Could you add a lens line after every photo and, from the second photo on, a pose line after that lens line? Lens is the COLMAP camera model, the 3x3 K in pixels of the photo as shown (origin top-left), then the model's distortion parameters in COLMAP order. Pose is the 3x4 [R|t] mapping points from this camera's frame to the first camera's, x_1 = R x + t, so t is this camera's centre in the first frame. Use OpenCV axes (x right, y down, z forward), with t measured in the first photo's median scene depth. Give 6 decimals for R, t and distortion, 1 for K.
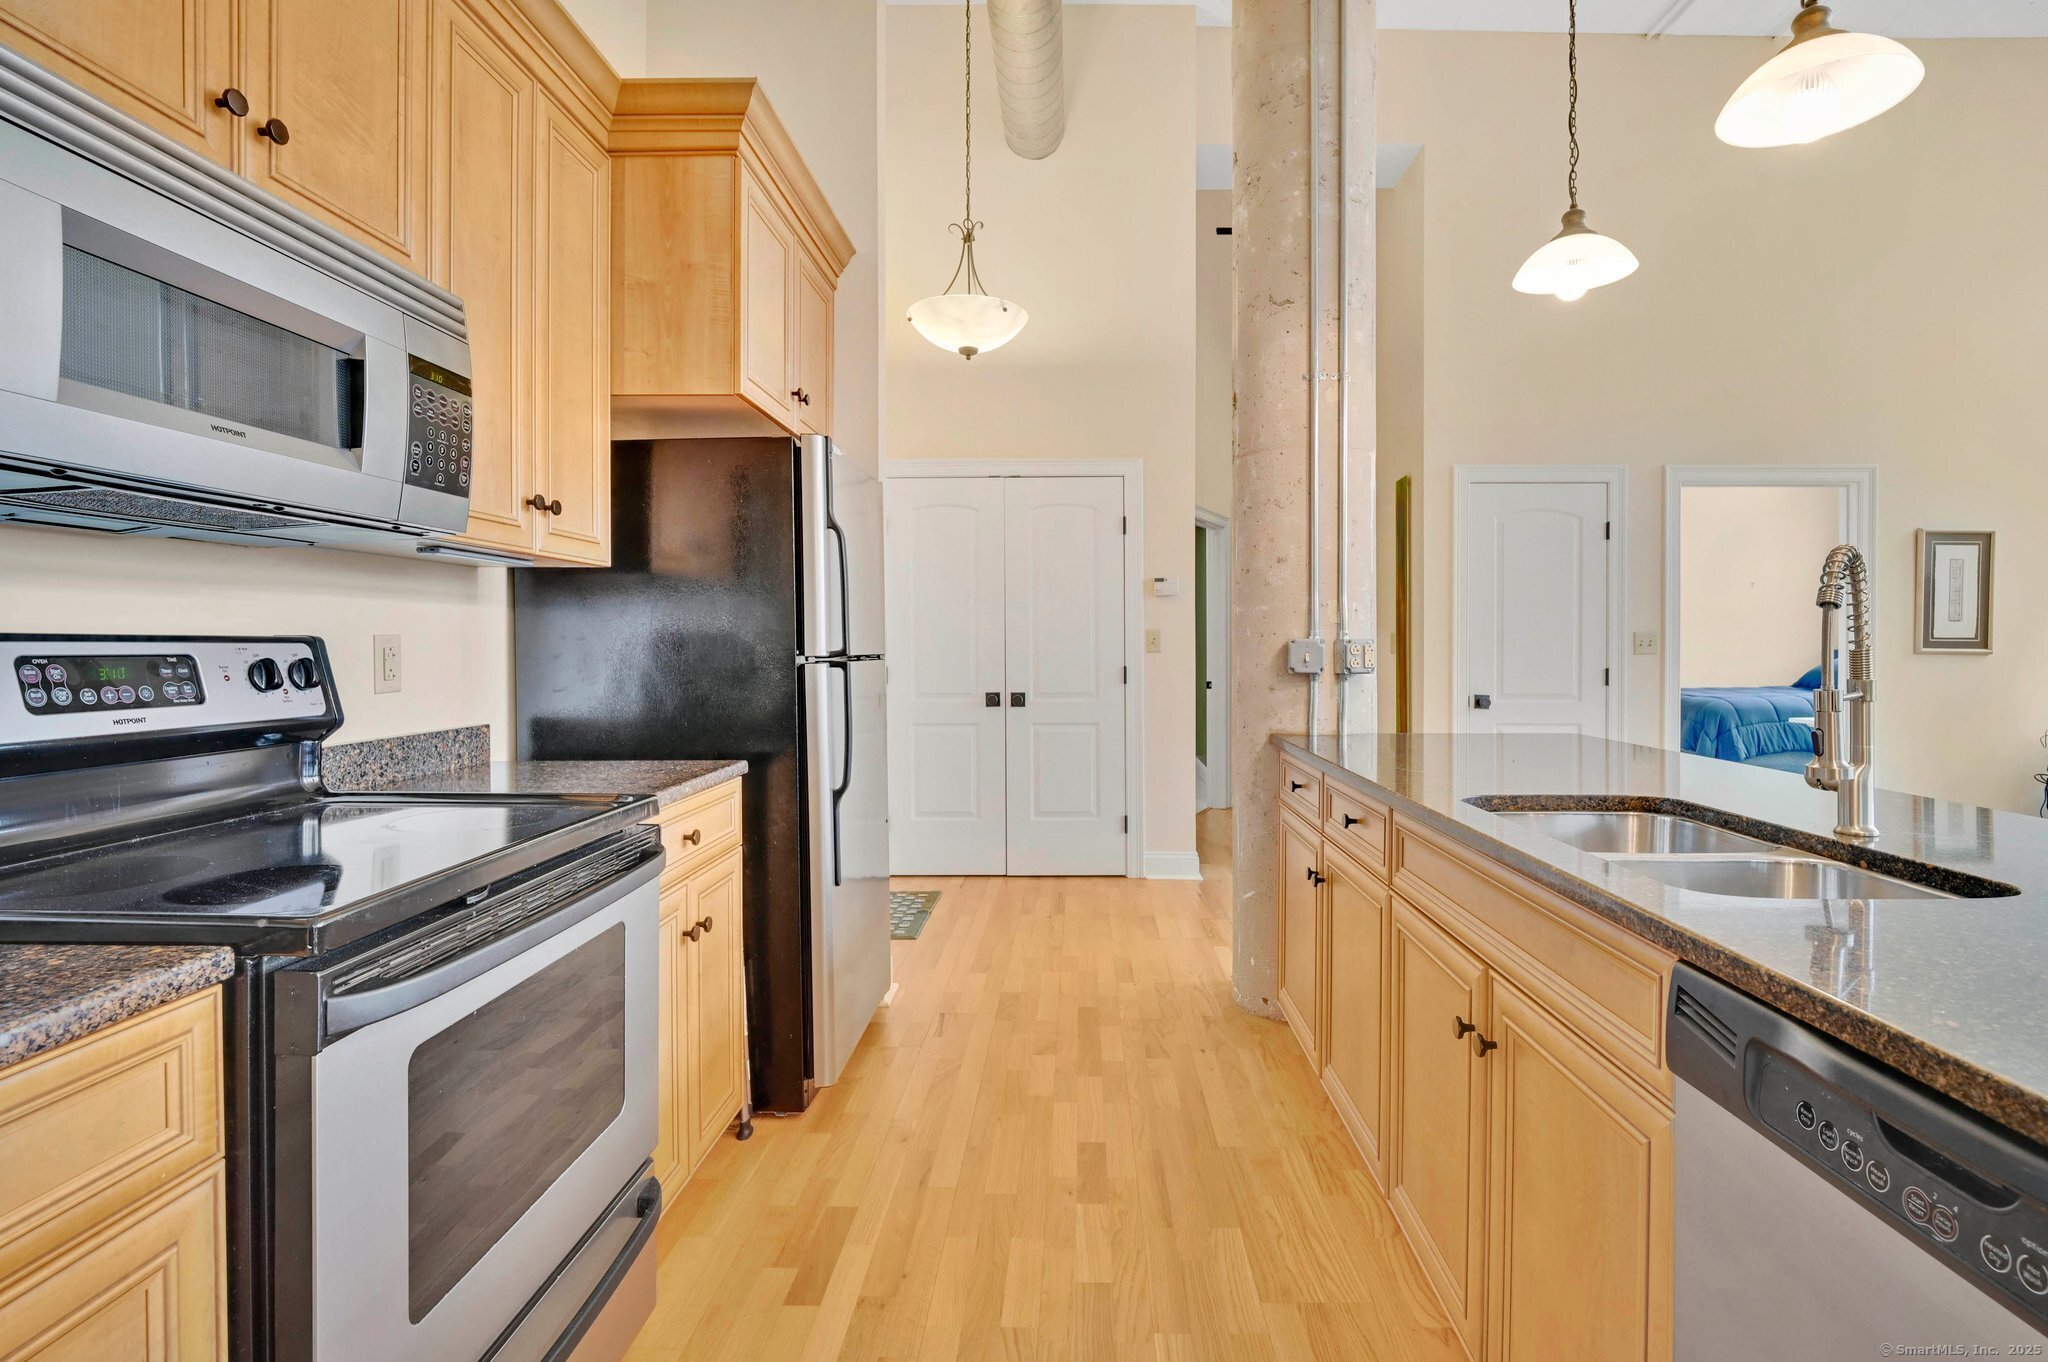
lens RADIAL K [[964.1, 0, 1055.9], [0, 964.1, 650.8], [0, 0, 1]] dist [-0.000411, -0.008247]
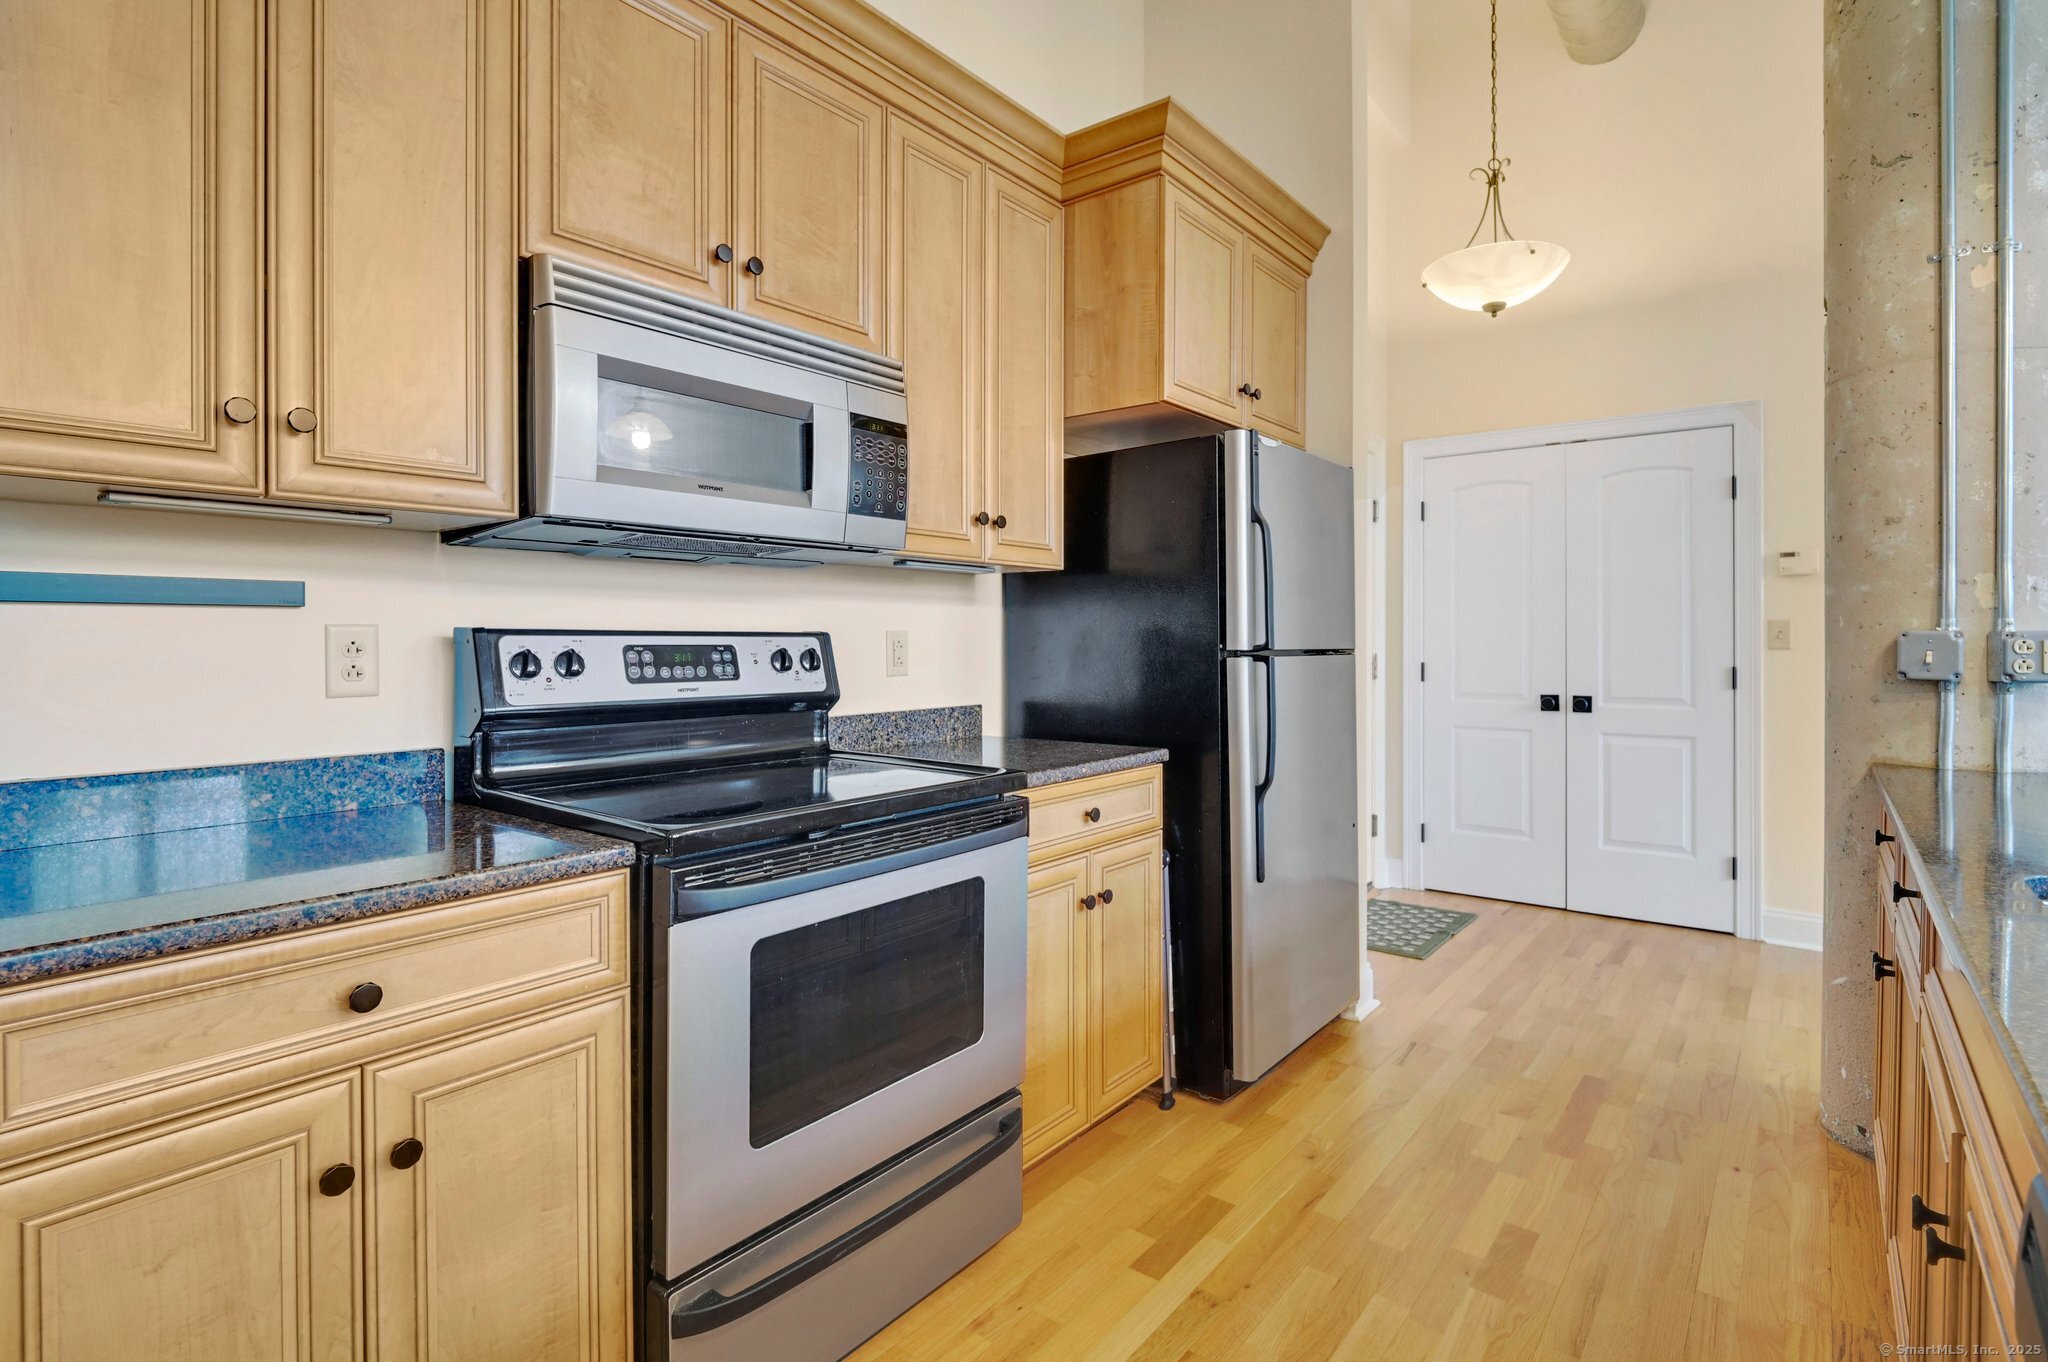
lens RADIAL K [[986.6, 0, 1061.2], [0, 986.6, 644.4], [0, 0, 1]] dist [0.000594, -0.005680]
pose [[0.808464, 0.004032, -0.588531, 0.205684], [-0.004772, 0.999989, 0.000296, 0.000074], [0.588526, 0.002569, 0.808474, 0.059624]]
